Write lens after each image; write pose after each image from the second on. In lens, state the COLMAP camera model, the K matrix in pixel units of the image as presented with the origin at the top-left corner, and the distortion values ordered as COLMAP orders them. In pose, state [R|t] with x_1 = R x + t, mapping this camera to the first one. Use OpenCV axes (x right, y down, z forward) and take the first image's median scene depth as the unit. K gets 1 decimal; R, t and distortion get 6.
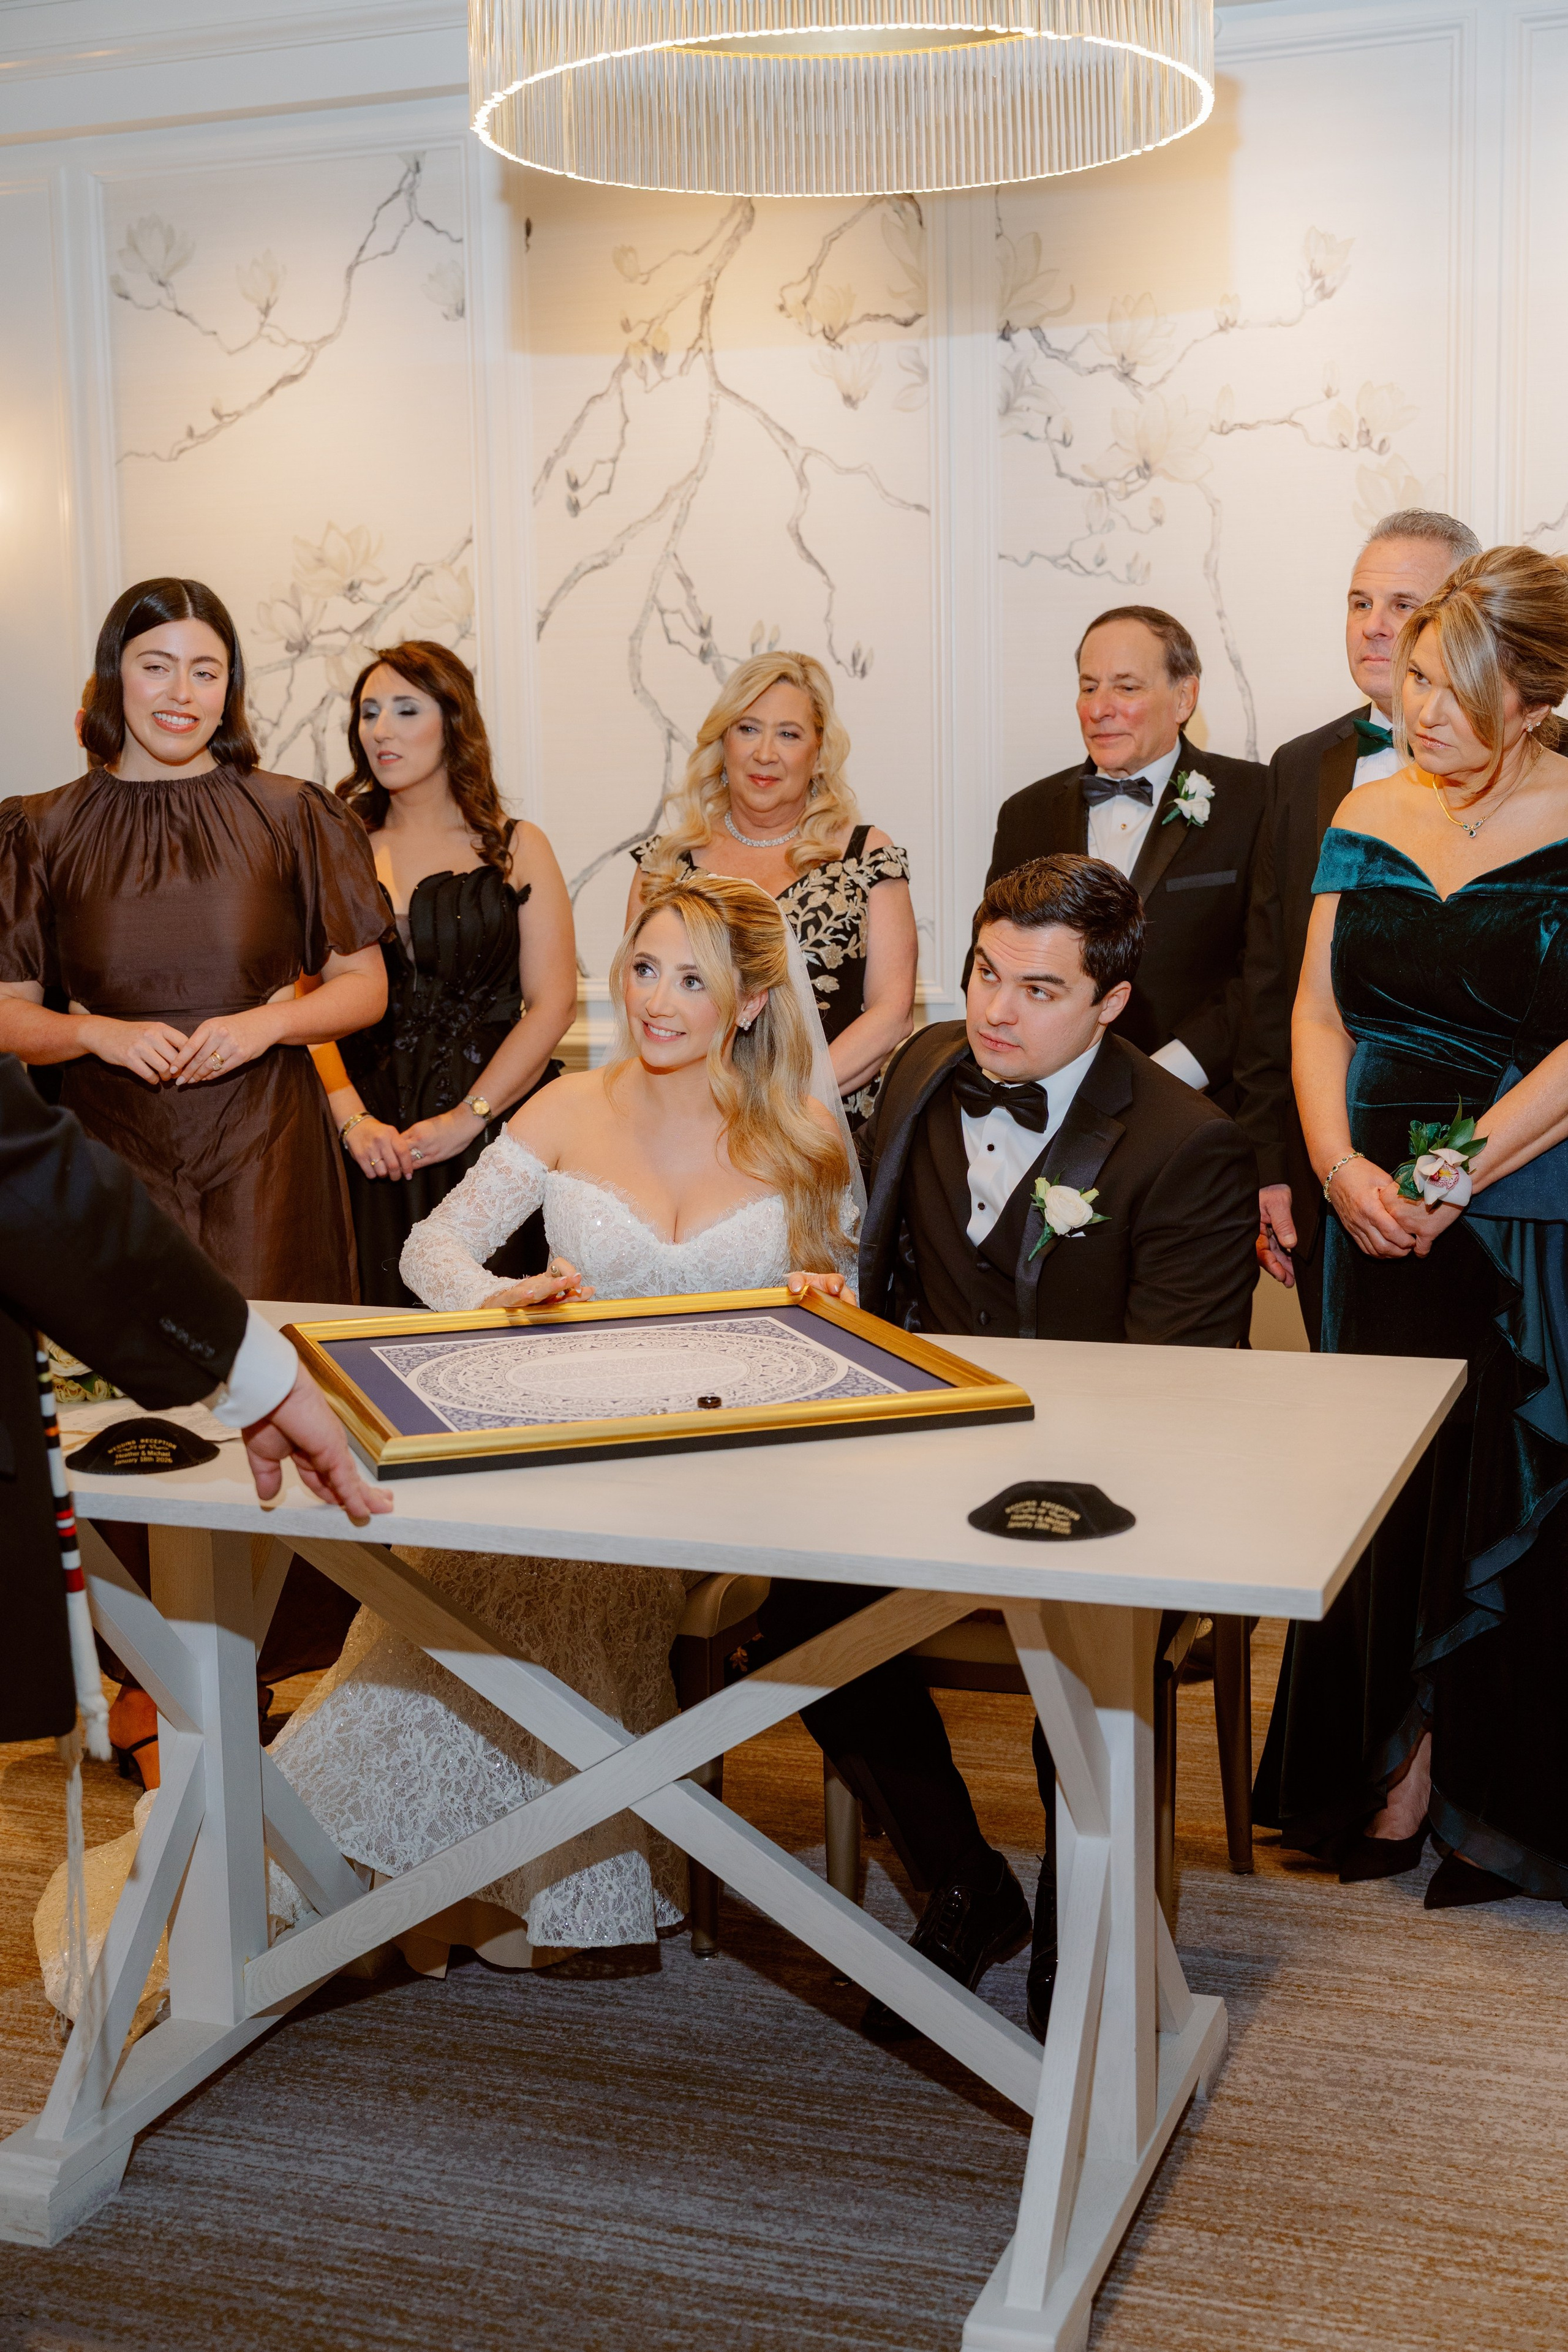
lens RADIAL K [[2878.5, 0, 786.1], [0, 2878.5, 1188.0], [0, 0, 1]] dist [0.020350, -0.019511]
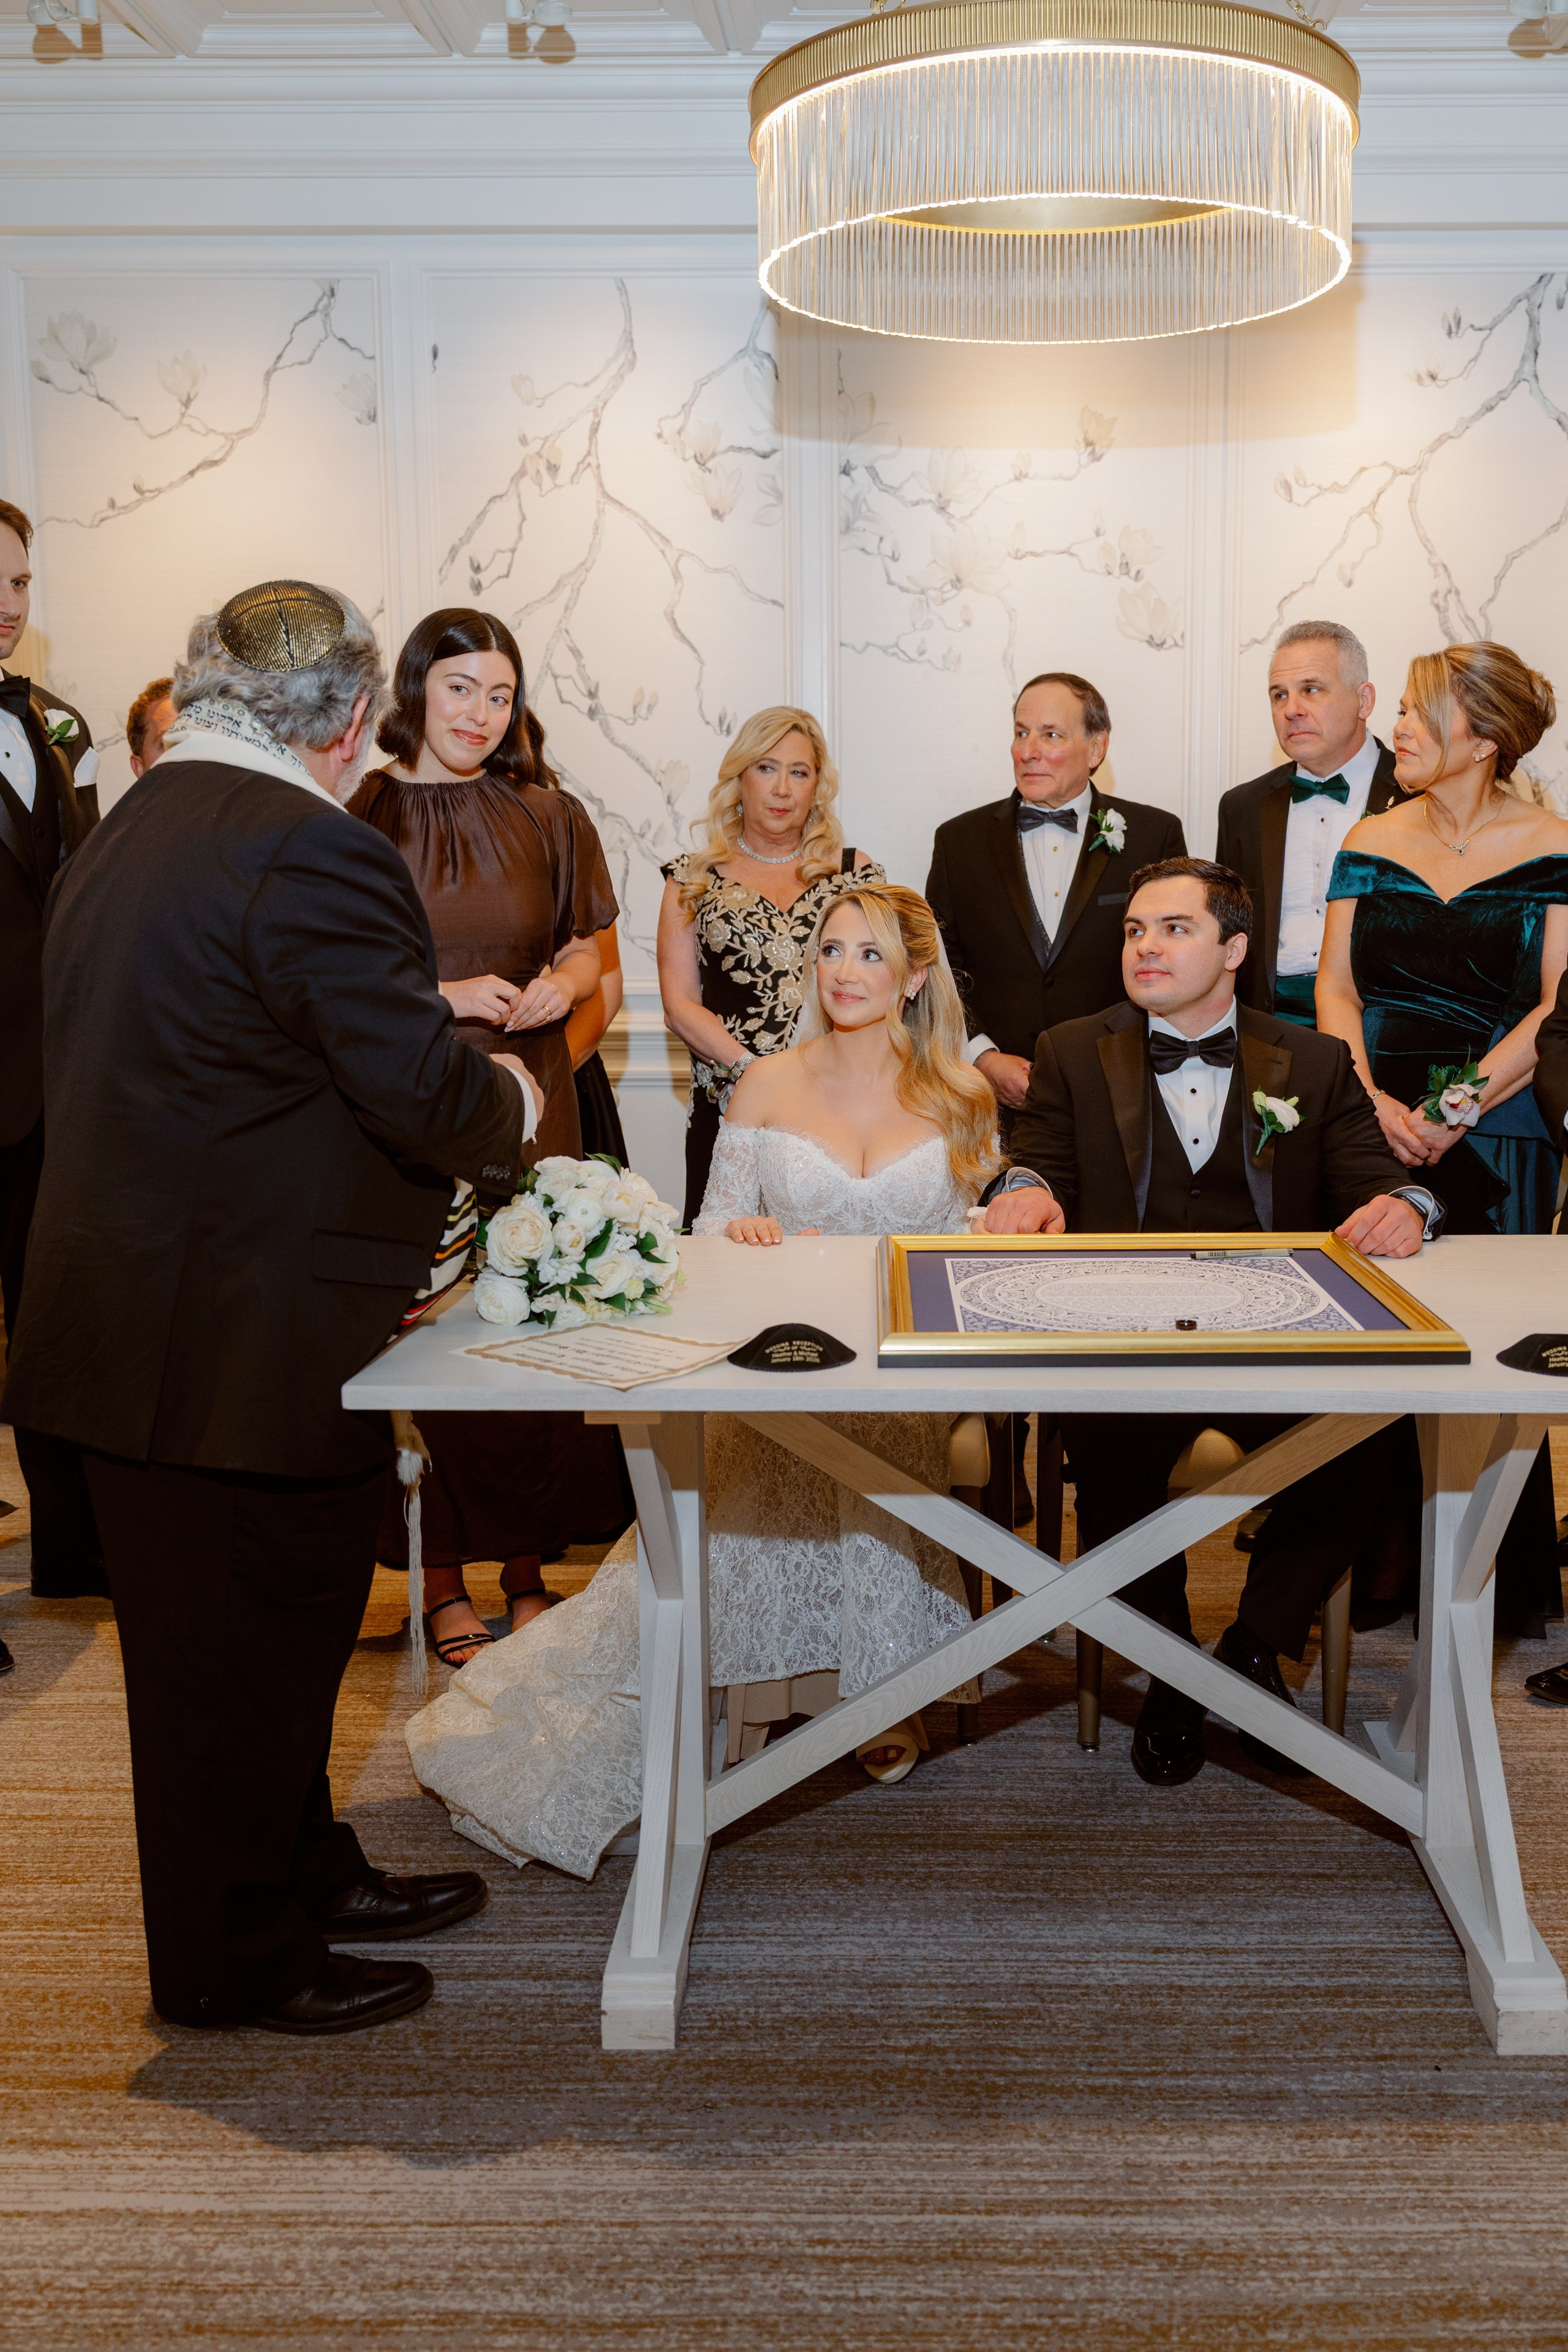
lens RADIAL K [[2184.6, 0, 926.7], [0, 2184.6, 1178.4], [0, 0, 1]] dist [0.003133, 0.007463]
pose [[0.939220, -0.033829, 0.341645, -0.312953], [0.030705, 0.999423, 0.014549, 0.006636], [-0.341940, -0.003174, 0.939716, 0.101616]]
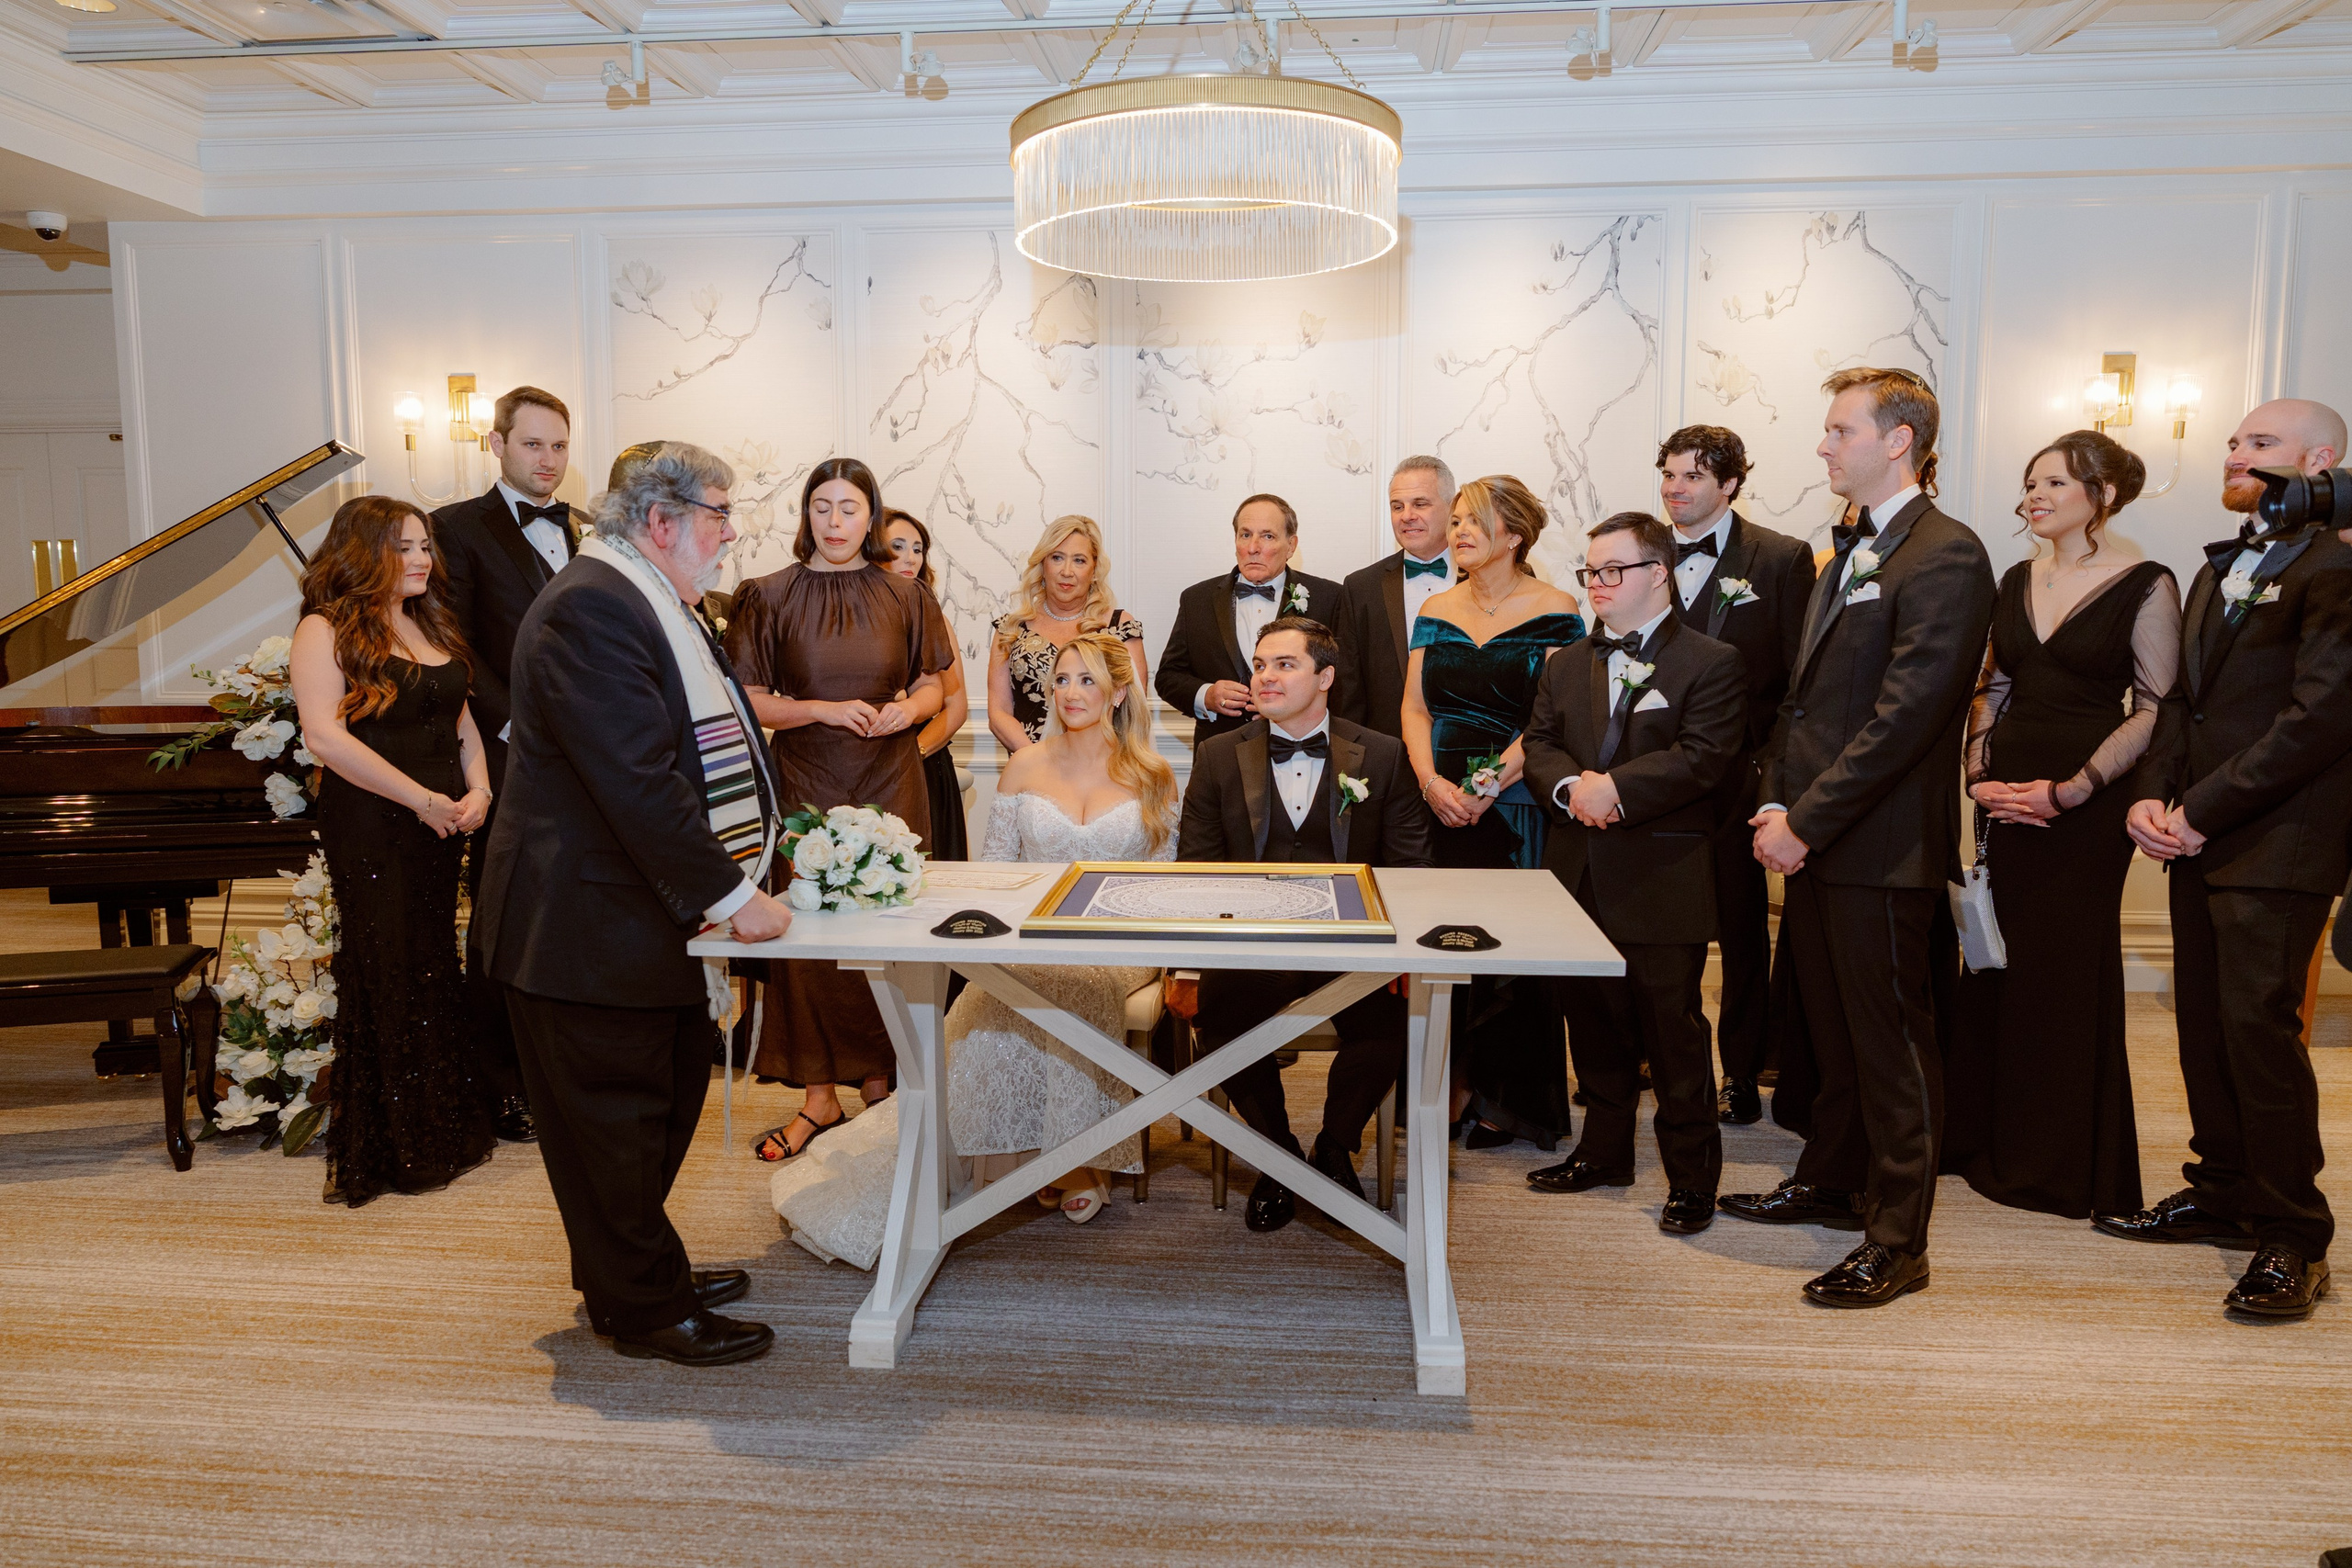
lens RADIAL K [[1626.2, 0, 1180.5], [0, 1626.2, 793.3], [0, 0, 1]] dist [-0.008515, 0.007977]
pose [[0.965804, -0.010648, 0.259055, -0.239468], [0.017498, 0.999555, -0.024154, 0.022025], [-0.258682, 0.027861, 0.965561, -0.034567]]
